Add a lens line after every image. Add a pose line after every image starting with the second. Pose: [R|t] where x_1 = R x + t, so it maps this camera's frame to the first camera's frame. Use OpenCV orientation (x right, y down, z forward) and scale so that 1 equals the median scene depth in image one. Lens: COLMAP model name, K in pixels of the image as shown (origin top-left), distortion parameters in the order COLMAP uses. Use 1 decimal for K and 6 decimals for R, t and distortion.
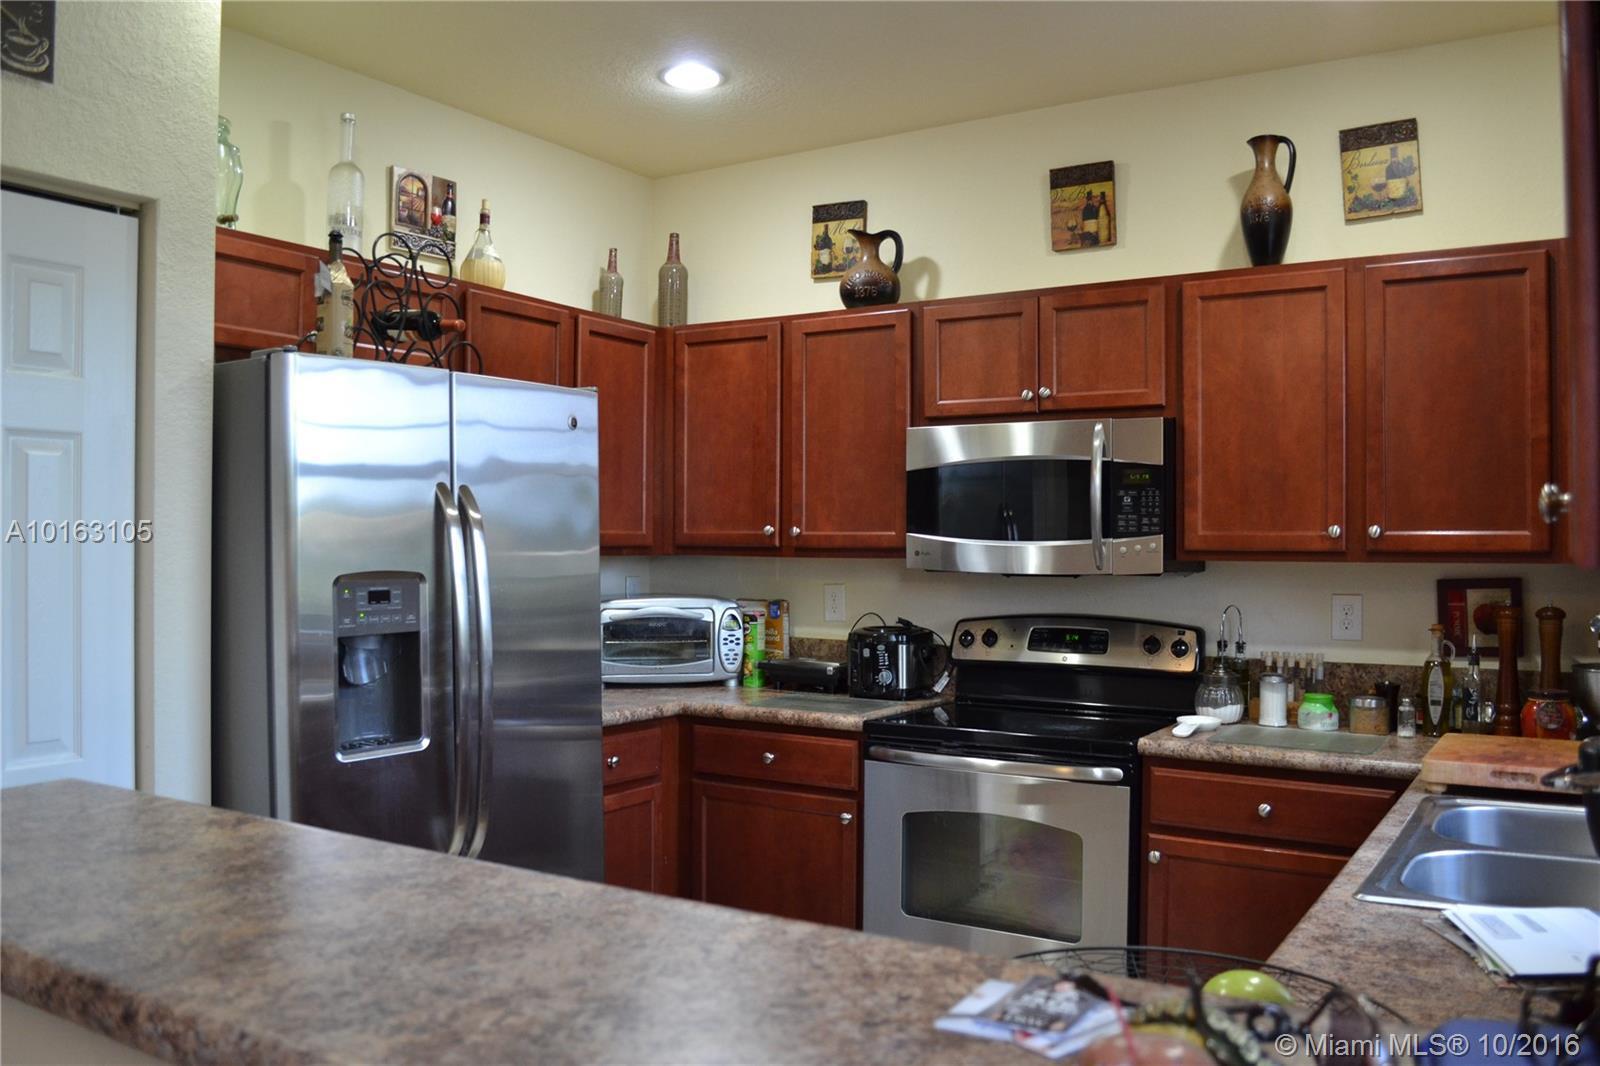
lens RADIAL K [[1293.2, 0, 801.9], [0, 1293.2, 536.0], [0, 0, 1]] dist [-0.075734, 0.008887]
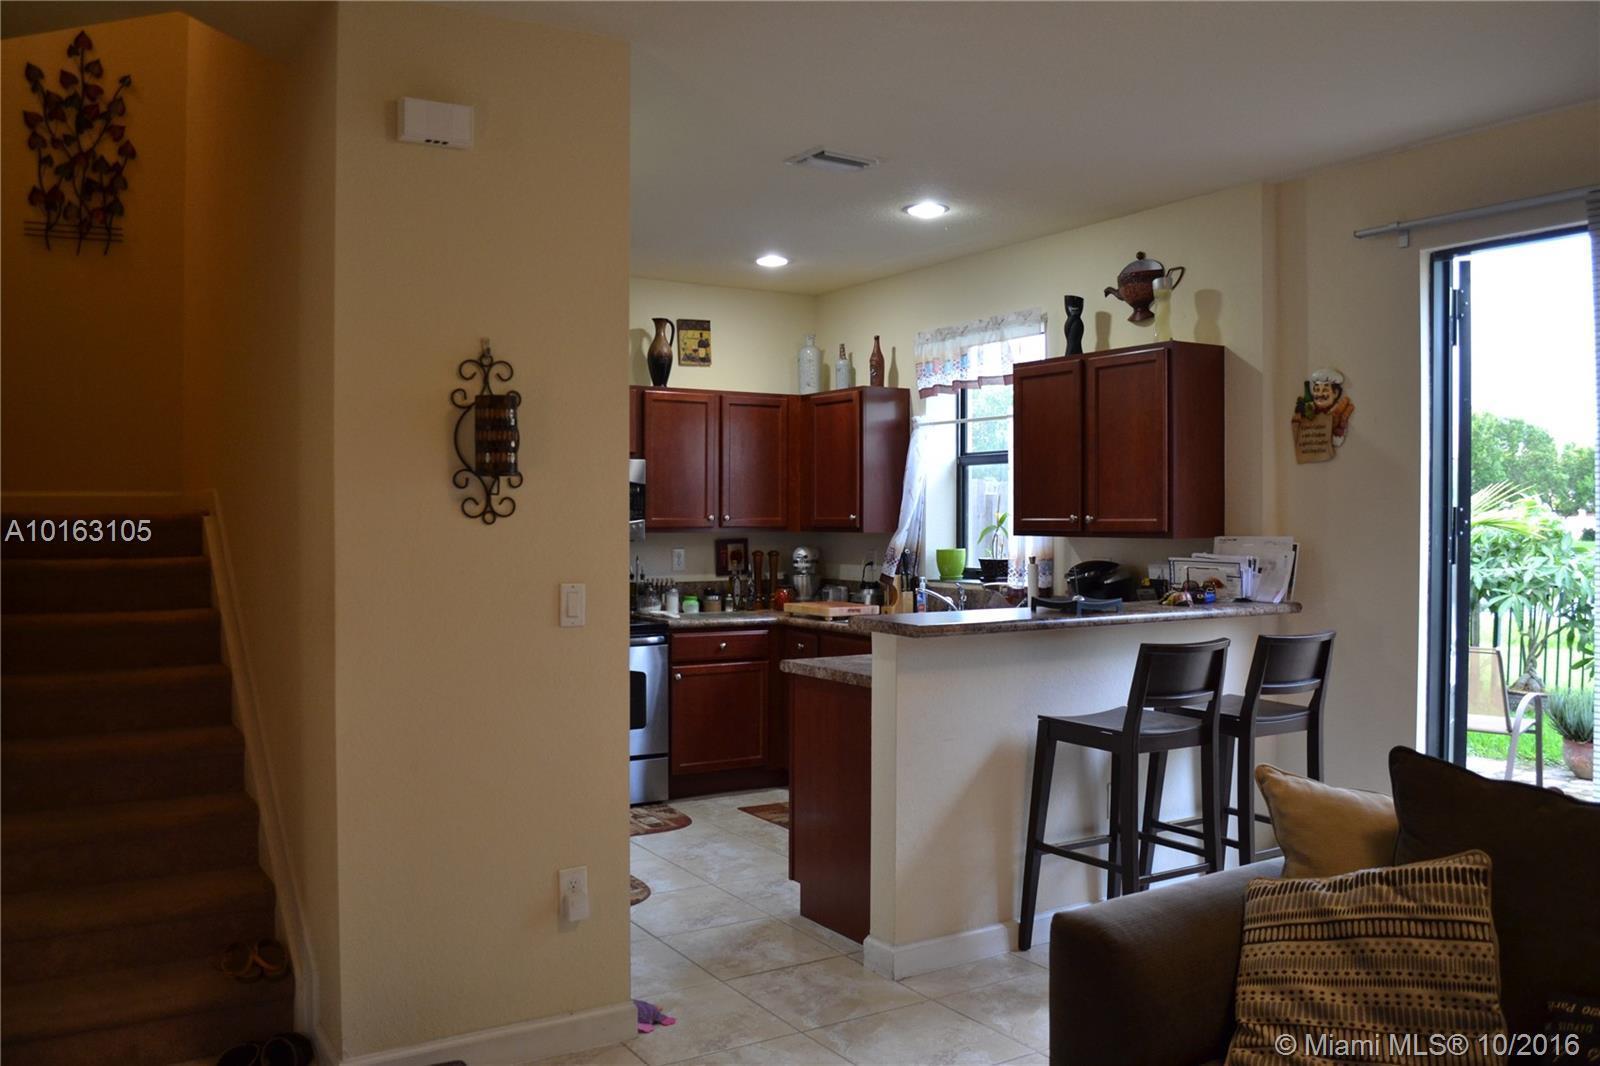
lens RADIAL K [[1293.2, 0, 802.3], [0, 1293.2, 530.8], [0, 0, 1]] dist [-0.075734, 0.008887]
pose [[0.430936, -0.012556, 0.902295, -1.408361], [-0.002457, 0.999883, 0.015087, -0.014428], [-0.902379, -0.008719, 0.430855, -0.070268]]
